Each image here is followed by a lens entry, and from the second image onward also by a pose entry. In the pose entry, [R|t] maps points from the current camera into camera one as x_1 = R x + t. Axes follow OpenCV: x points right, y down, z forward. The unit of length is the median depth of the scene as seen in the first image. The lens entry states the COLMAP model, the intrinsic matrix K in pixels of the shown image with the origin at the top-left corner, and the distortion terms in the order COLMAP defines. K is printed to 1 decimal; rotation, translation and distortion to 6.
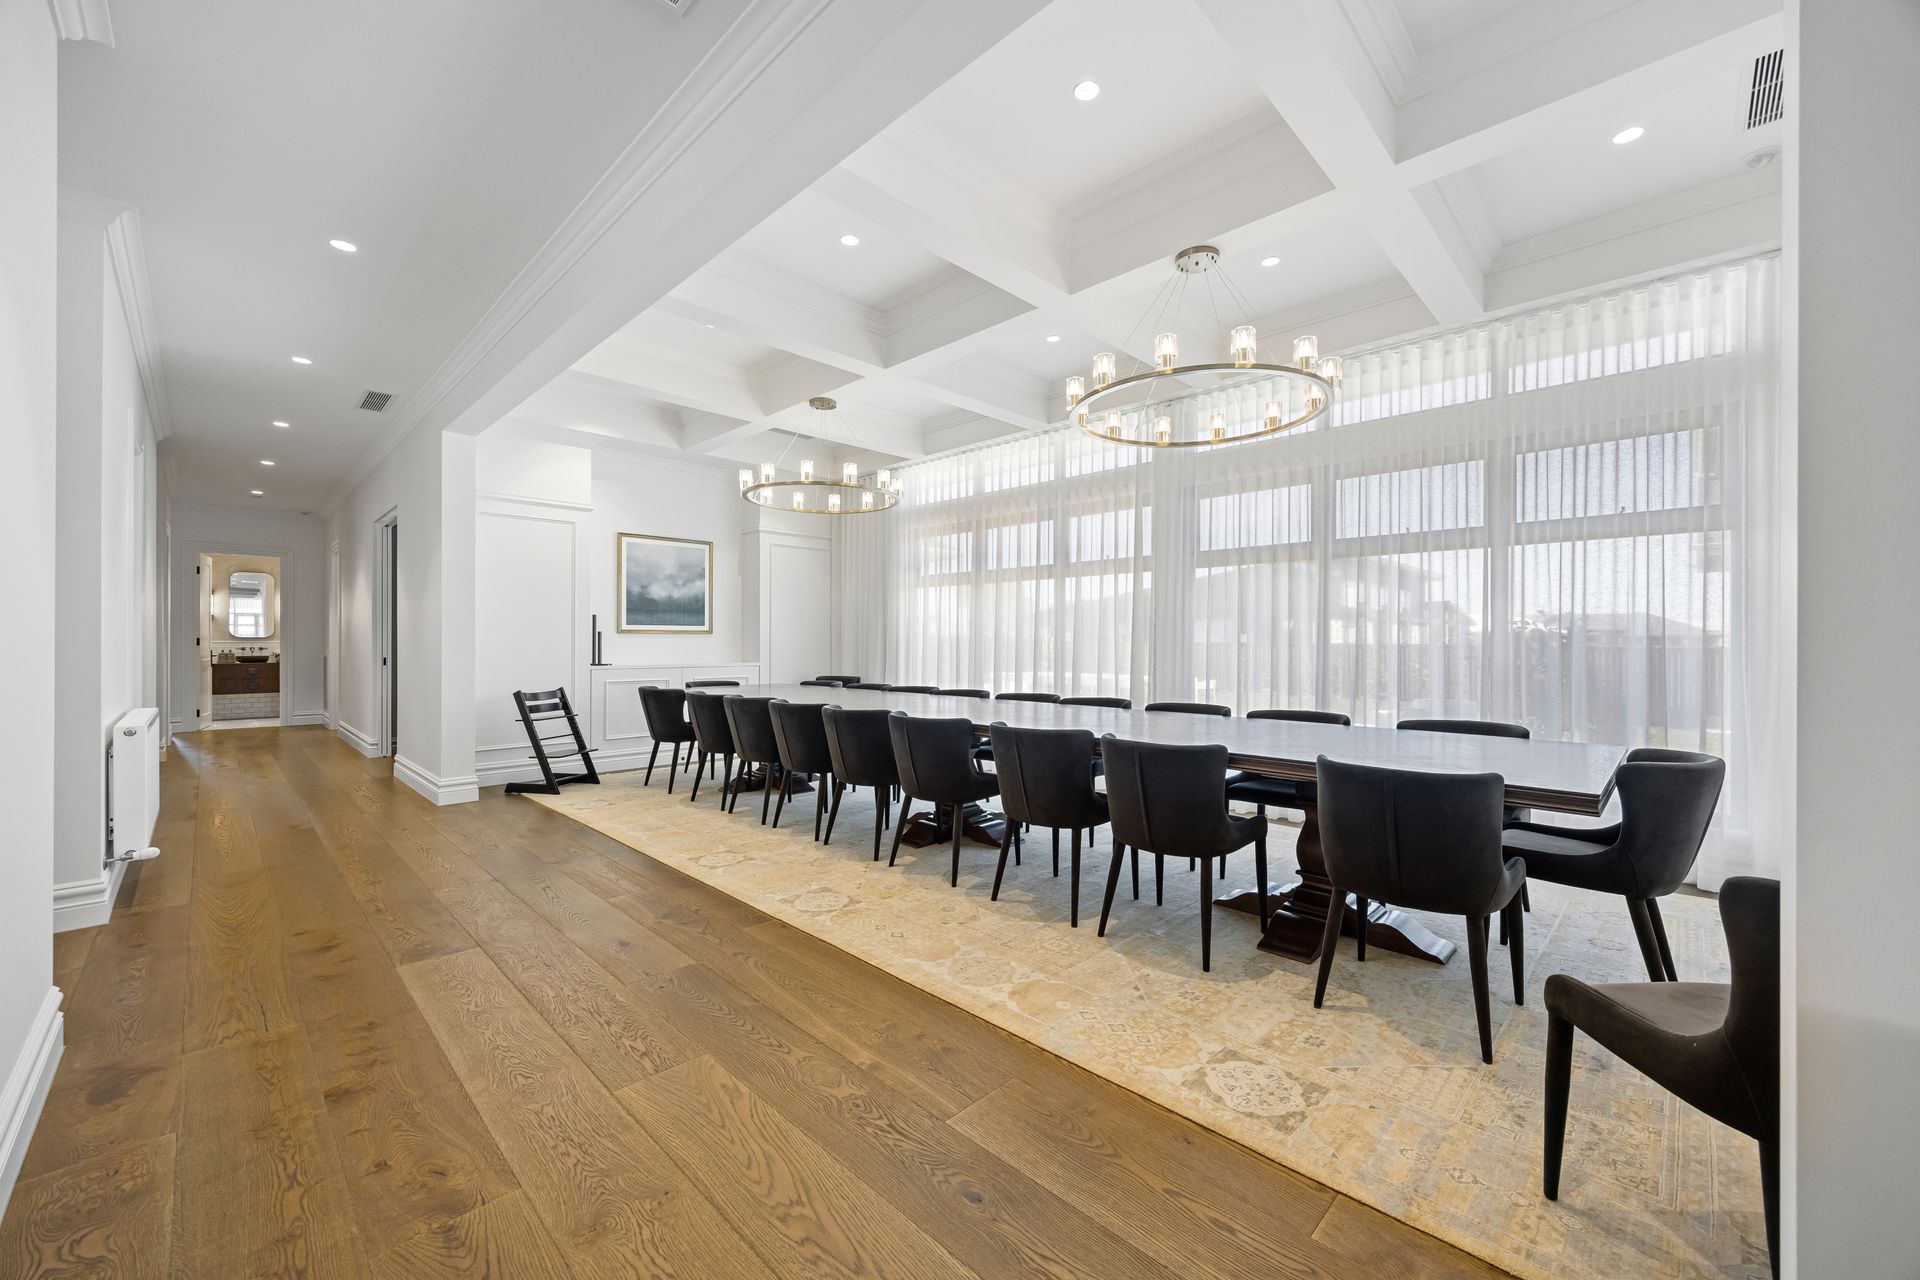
lens RADIAL K [[736.6, 0, 955.5], [0, 736.6, 643.7], [0, 0, 1]] dist [0.000201, 0.000470]
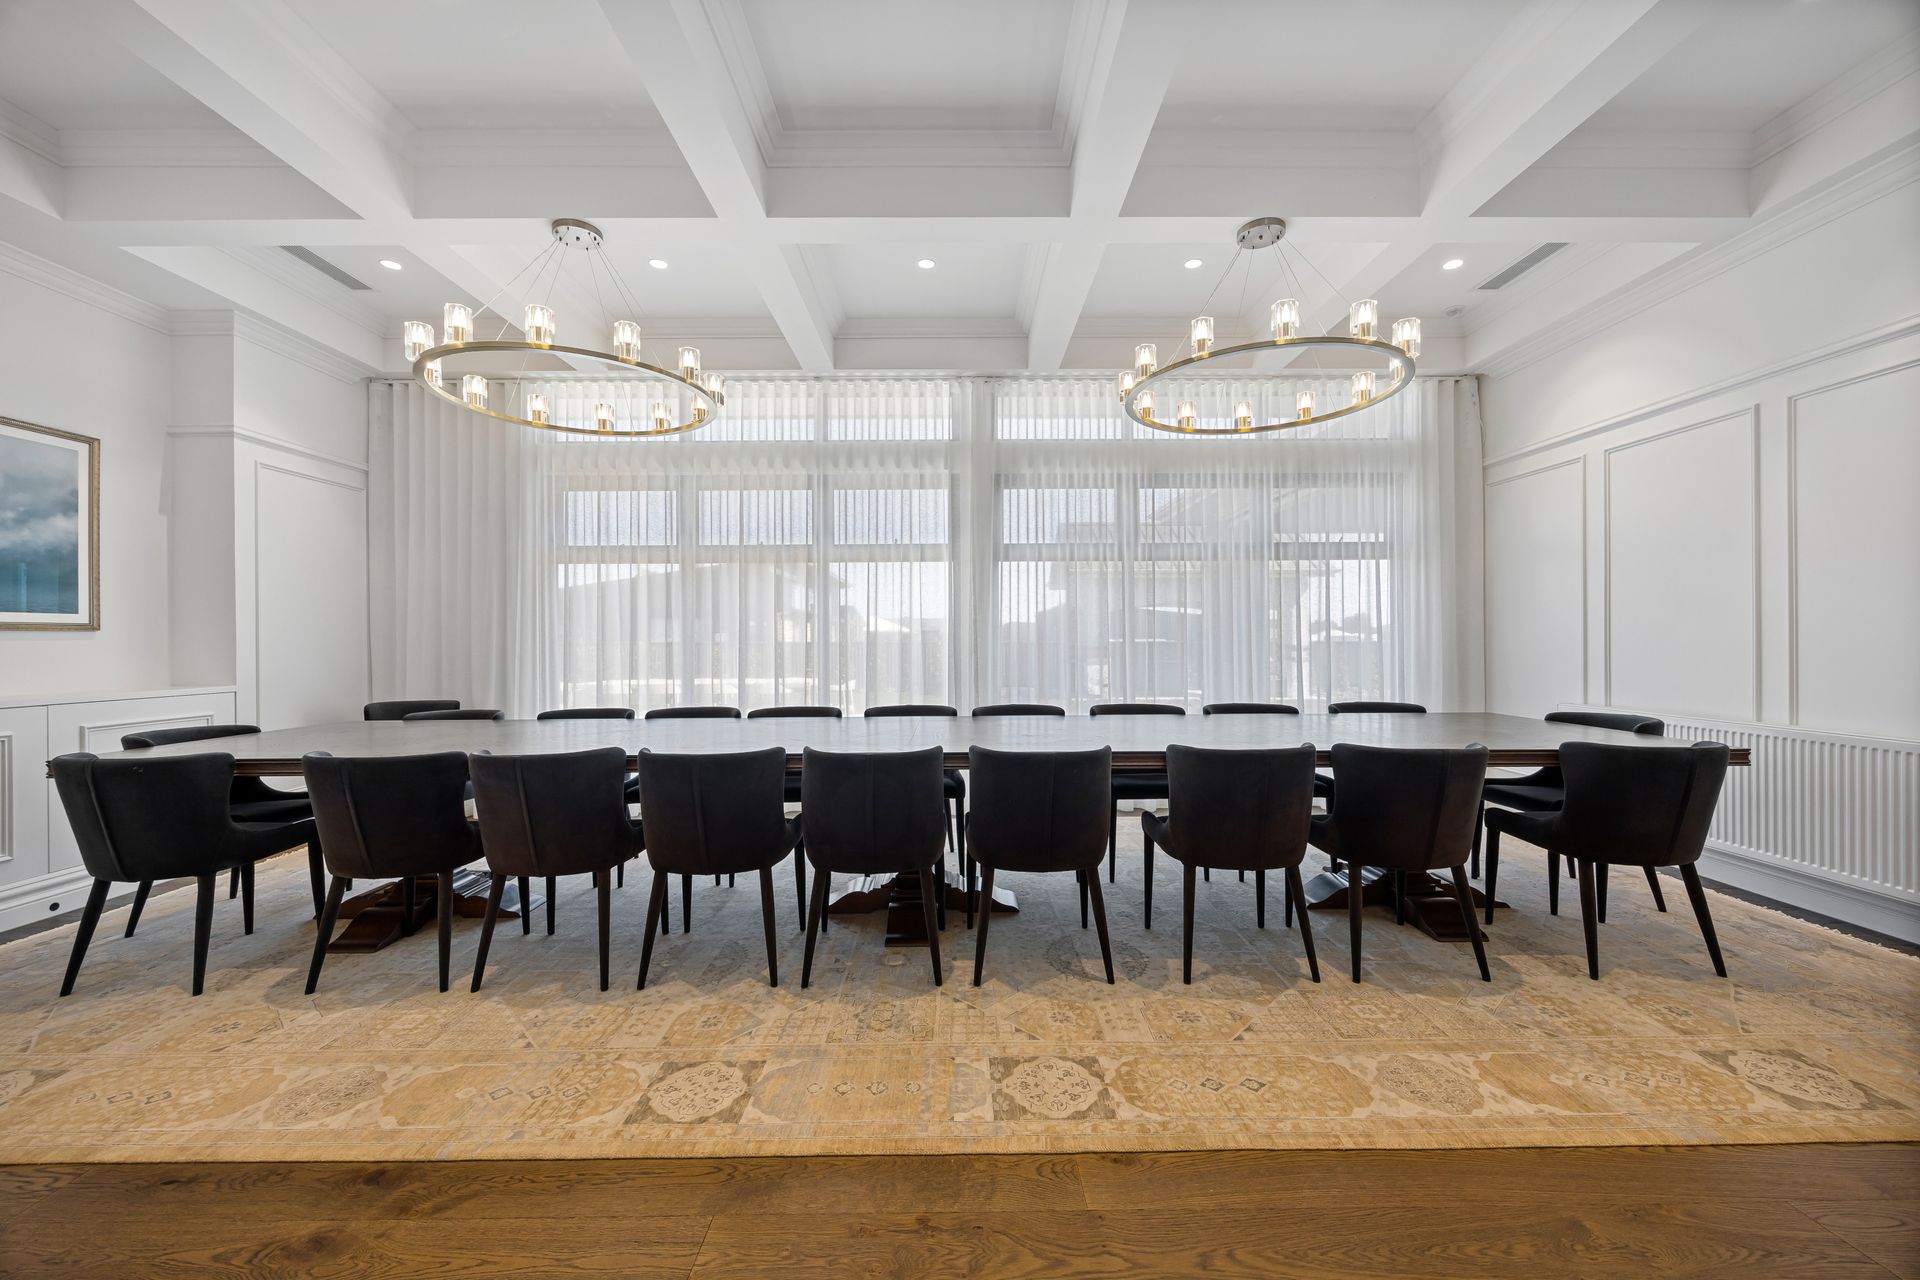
lens RADIAL K [[736.6, 0, 954.9], [0, 736.6, 635.1], [0, 0, 1]] dist [0.000201, 0.000470]
pose [[0.706562, -0.003175, 0.707644, -0.253179], [0.010681, 0.999924, -0.006178, -0.001681], [-0.707571, 0.011923, 0.706542, 0.248844]]
